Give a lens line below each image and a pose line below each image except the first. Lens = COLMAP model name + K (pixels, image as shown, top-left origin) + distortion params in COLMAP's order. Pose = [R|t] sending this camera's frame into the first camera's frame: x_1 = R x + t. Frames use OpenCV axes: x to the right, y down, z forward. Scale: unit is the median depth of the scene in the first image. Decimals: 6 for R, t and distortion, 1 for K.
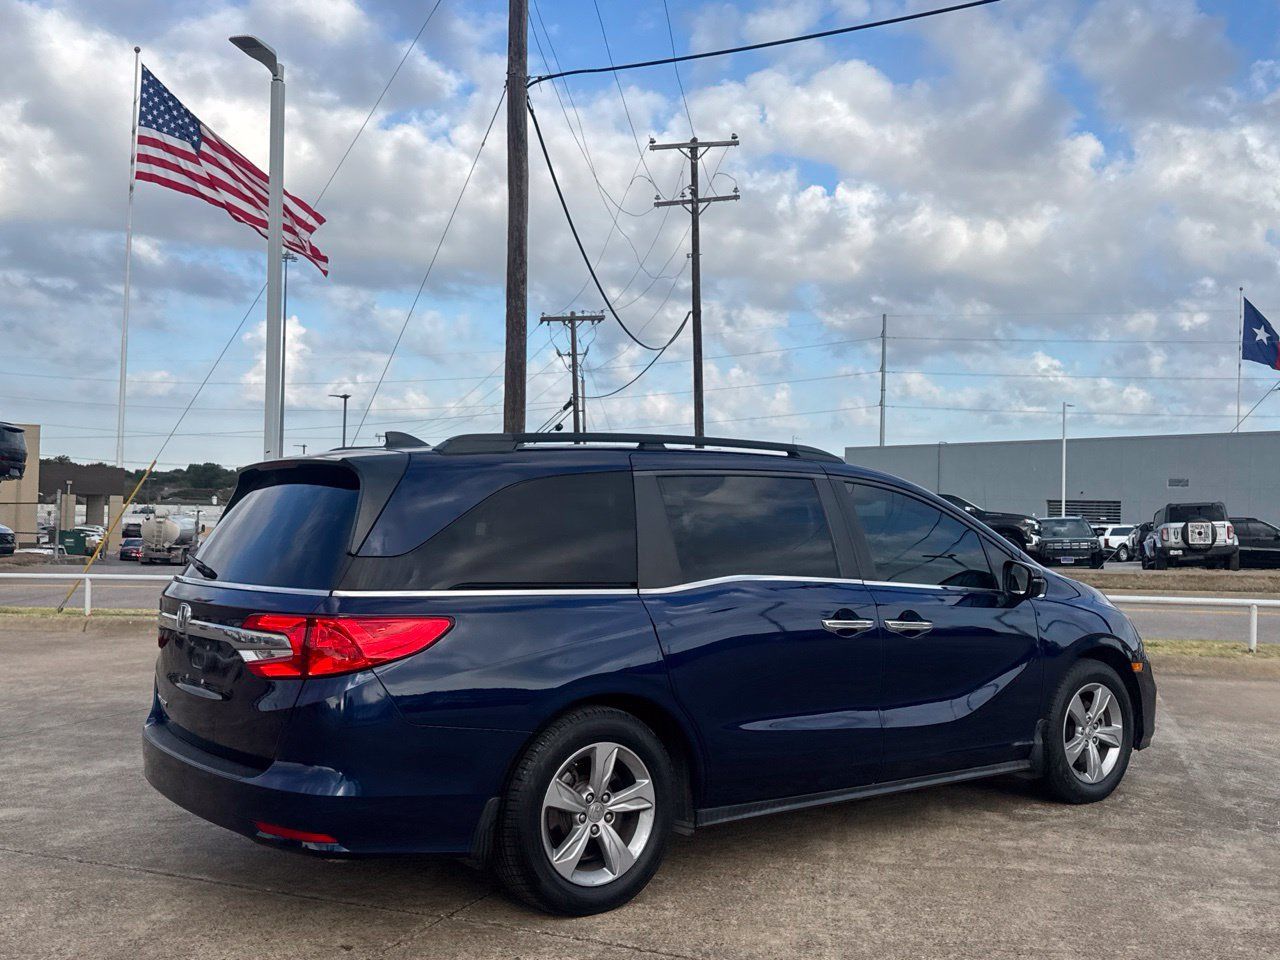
lens RADIAL K [[1228.8, 0, 628.2], [0, 1228.8, 491.4], [0, 0, 1]] dist [0.037133, 0.000000]
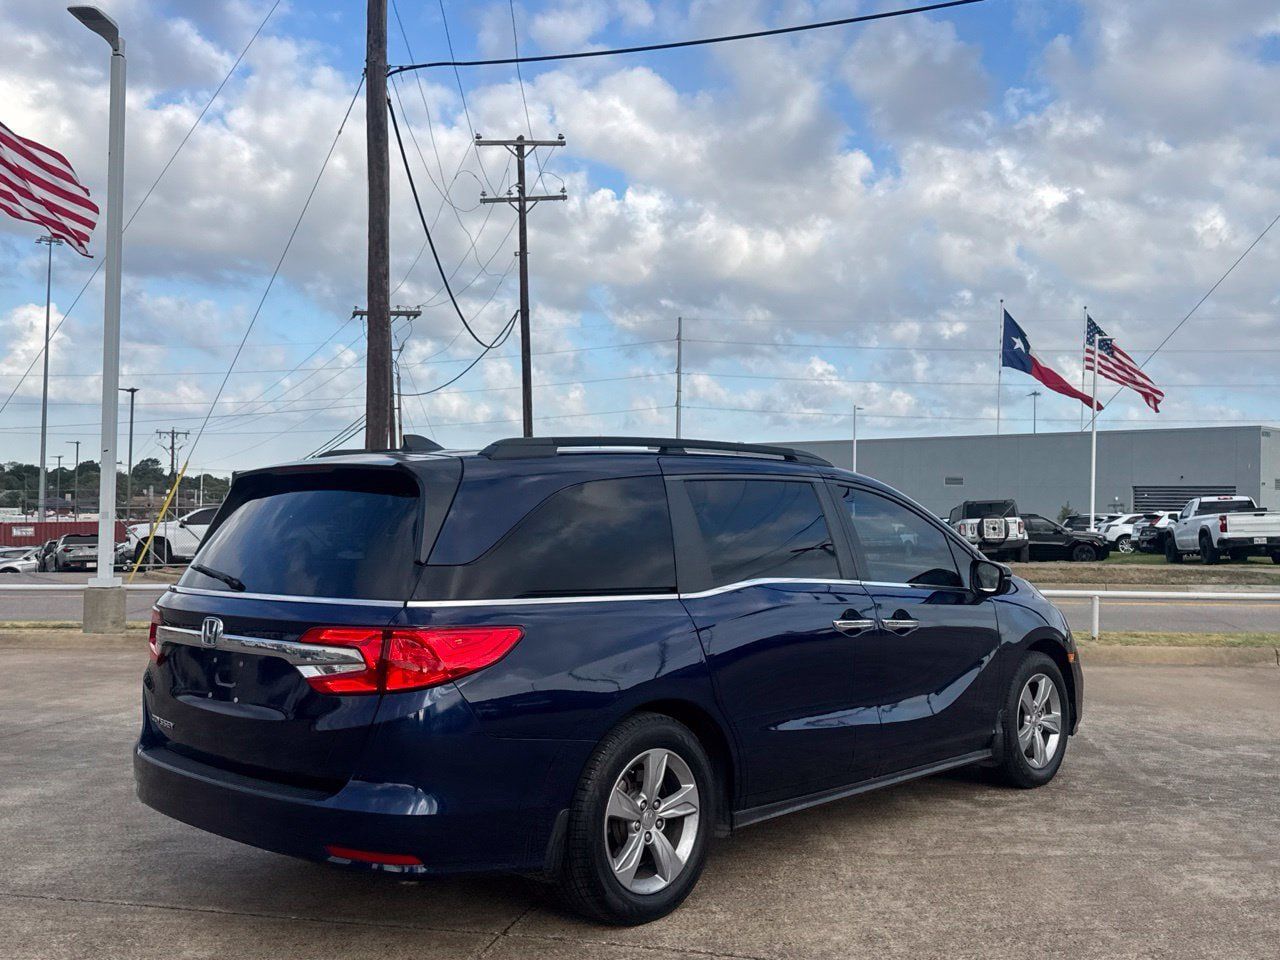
lens RADIAL K [[1228.8, 0, 638.9], [0, 1228.8, 484.3], [0, 0, 1]] dist [0.037133, 0.000000]
pose [[0.983989, -0.000506, 0.178228, -0.160070], [0.001343, 0.999989, -0.004576, -0.003909], [-0.178223, 0.004742, 0.983979, 0.016955]]
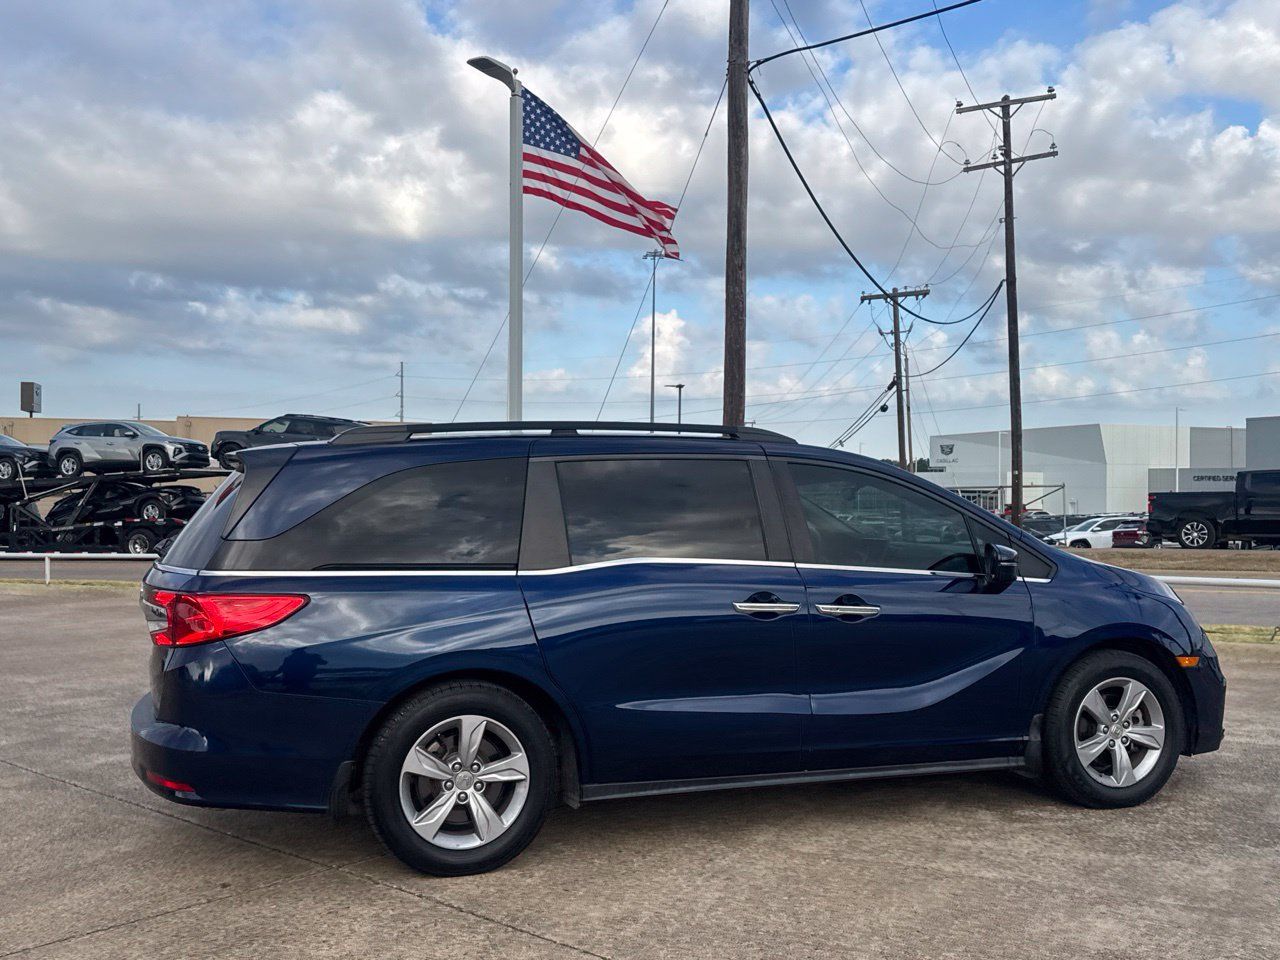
lens RADIAL K [[1228.8, 0, 623.7], [0, 1228.8, 500.7], [0, 0, 1]] dist [0.037133, 0.000000]
pose [[0.952101, -0.013053, -0.305505, 0.326957], [0.019258, 0.999665, 0.017306, 0.003020], [0.305177, -0.022361, 0.952033, 0.029705]]
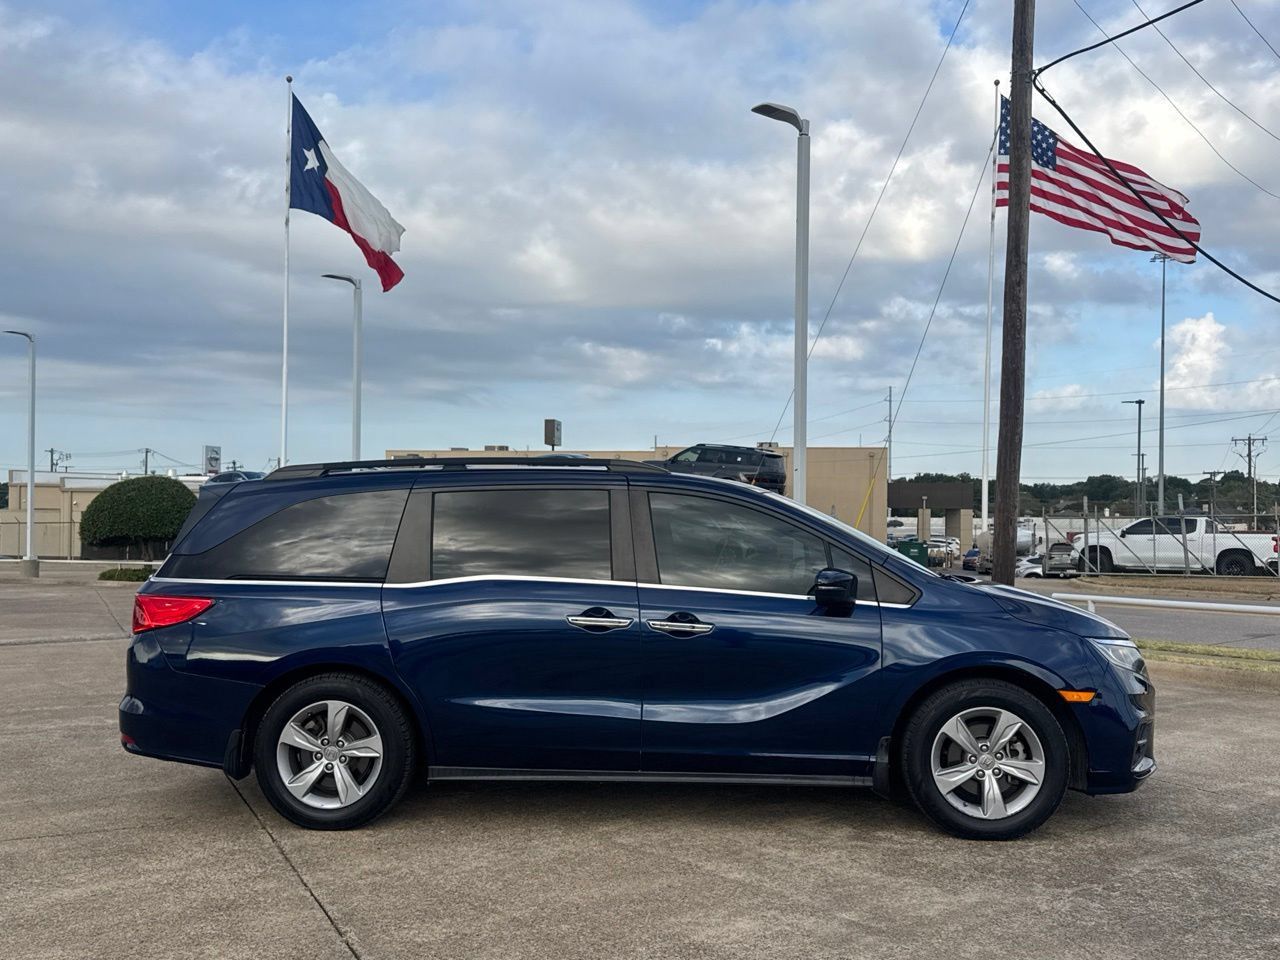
lens RADIAL K [[1228.8, 0, 628.8], [0, 1228.8, 533.0], [0, 0, 1]] dist [0.037133, 0.000000]
pose [[0.759242, -0.006451, -0.650777, 0.804022], [0.021439, 0.999656, 0.015103, 0.011476], [0.650455, -0.025419, 0.759119, 0.169804]]
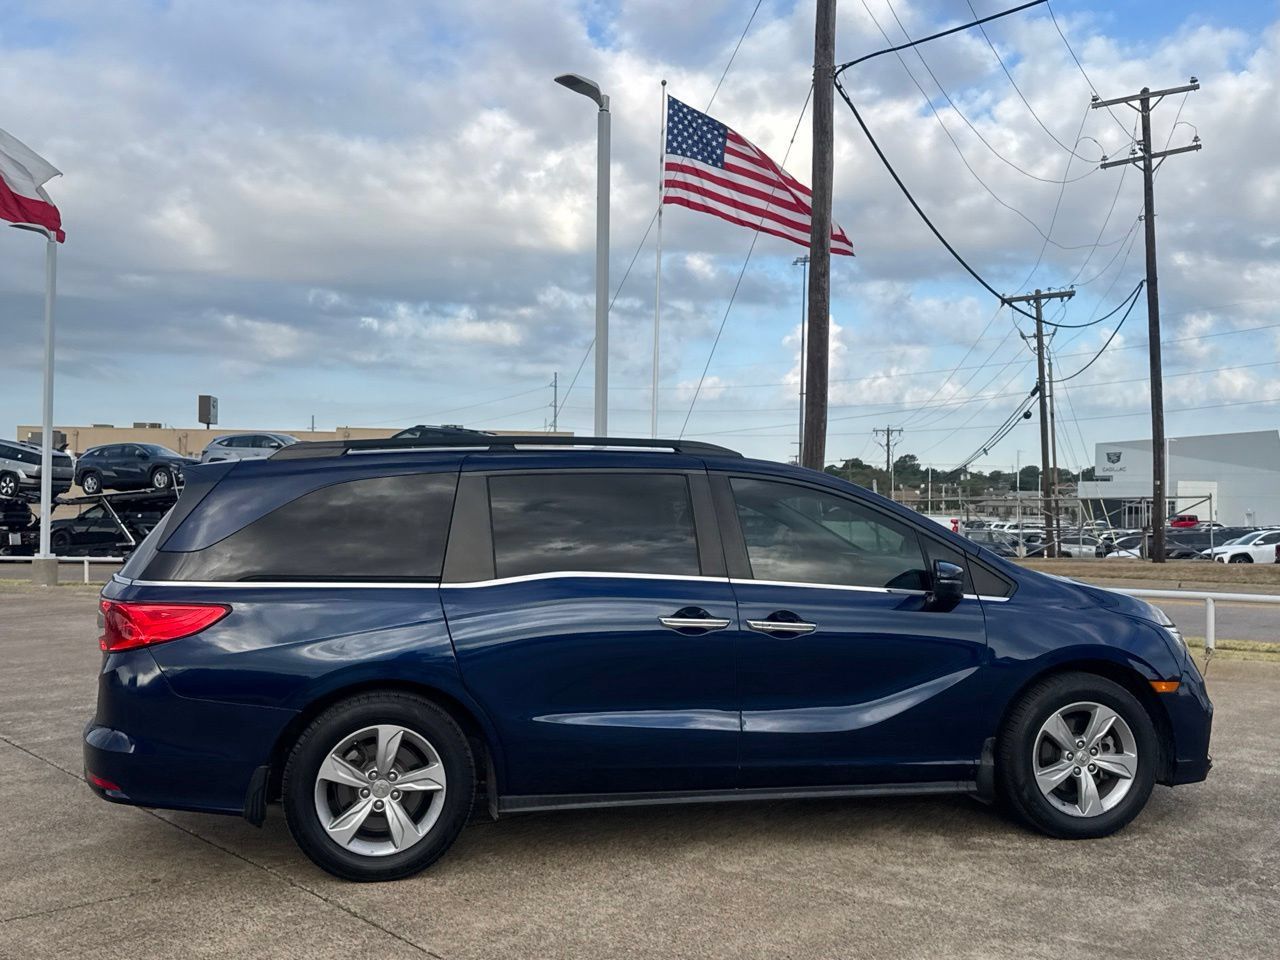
lens RADIAL K [[1228.8, 0, 618.6], [0, 1228.8, 511.1], [0, 0, 1]] dist [0.037133, 0.000000]
pose [[0.904161, -0.009402, -0.427088, 0.478112], [0.018156, 0.999700, 0.016429, 0.001366], [0.426805, -0.022609, 0.904061, 0.085482]]
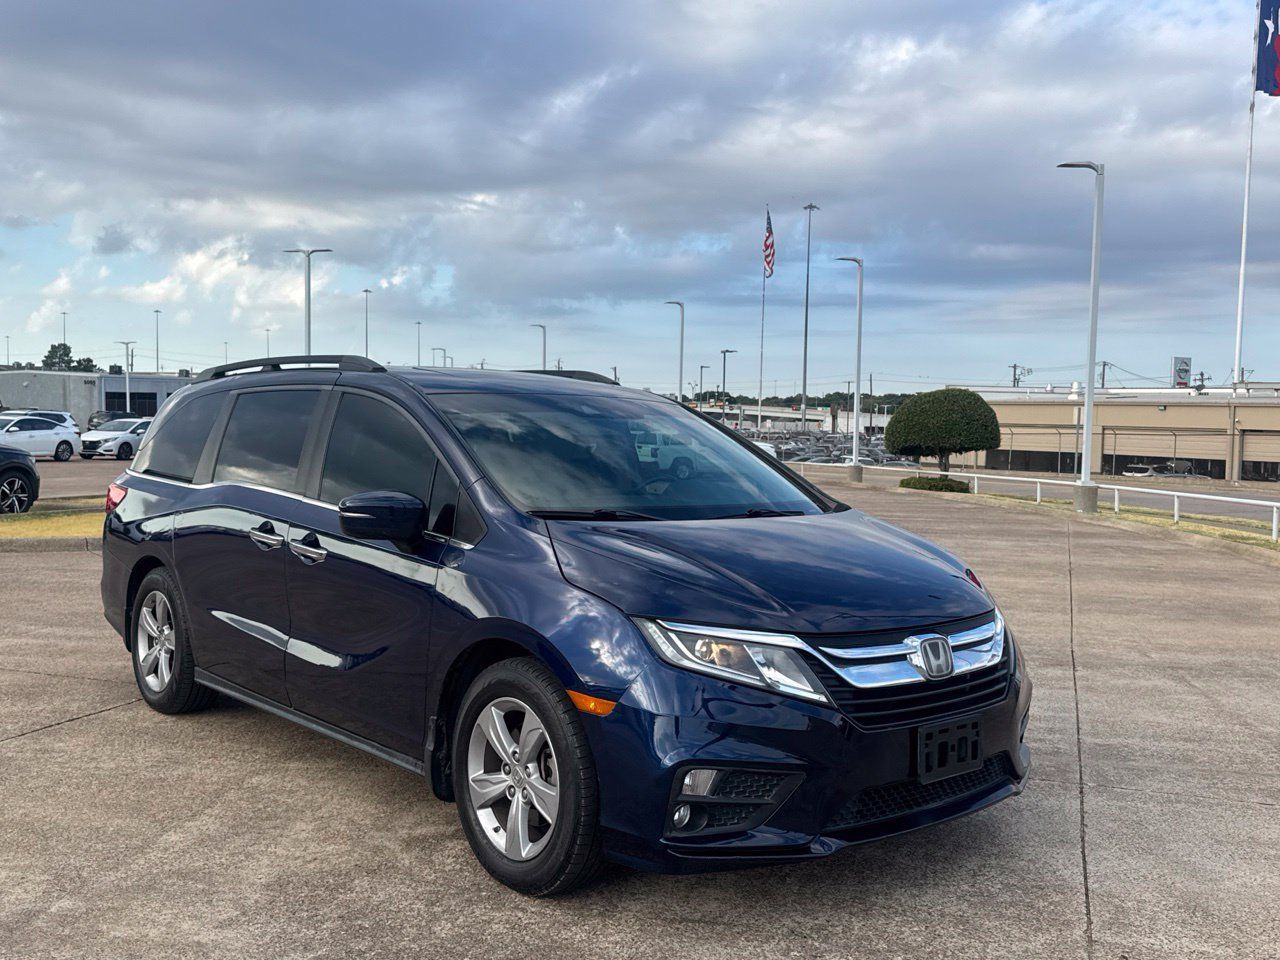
lens RADIAL K [[1228.8, 0, 644.9], [0, 1228.8, 474.1], [0, 0, 1]] dist [0.037133, 0.000000]
pose [[0.084687, 0.028947, -0.995987, 1.053033], [-0.002122, 0.999581, 0.028871, 0.025708], [0.996405, -0.000332, 0.084713, 1.073963]]
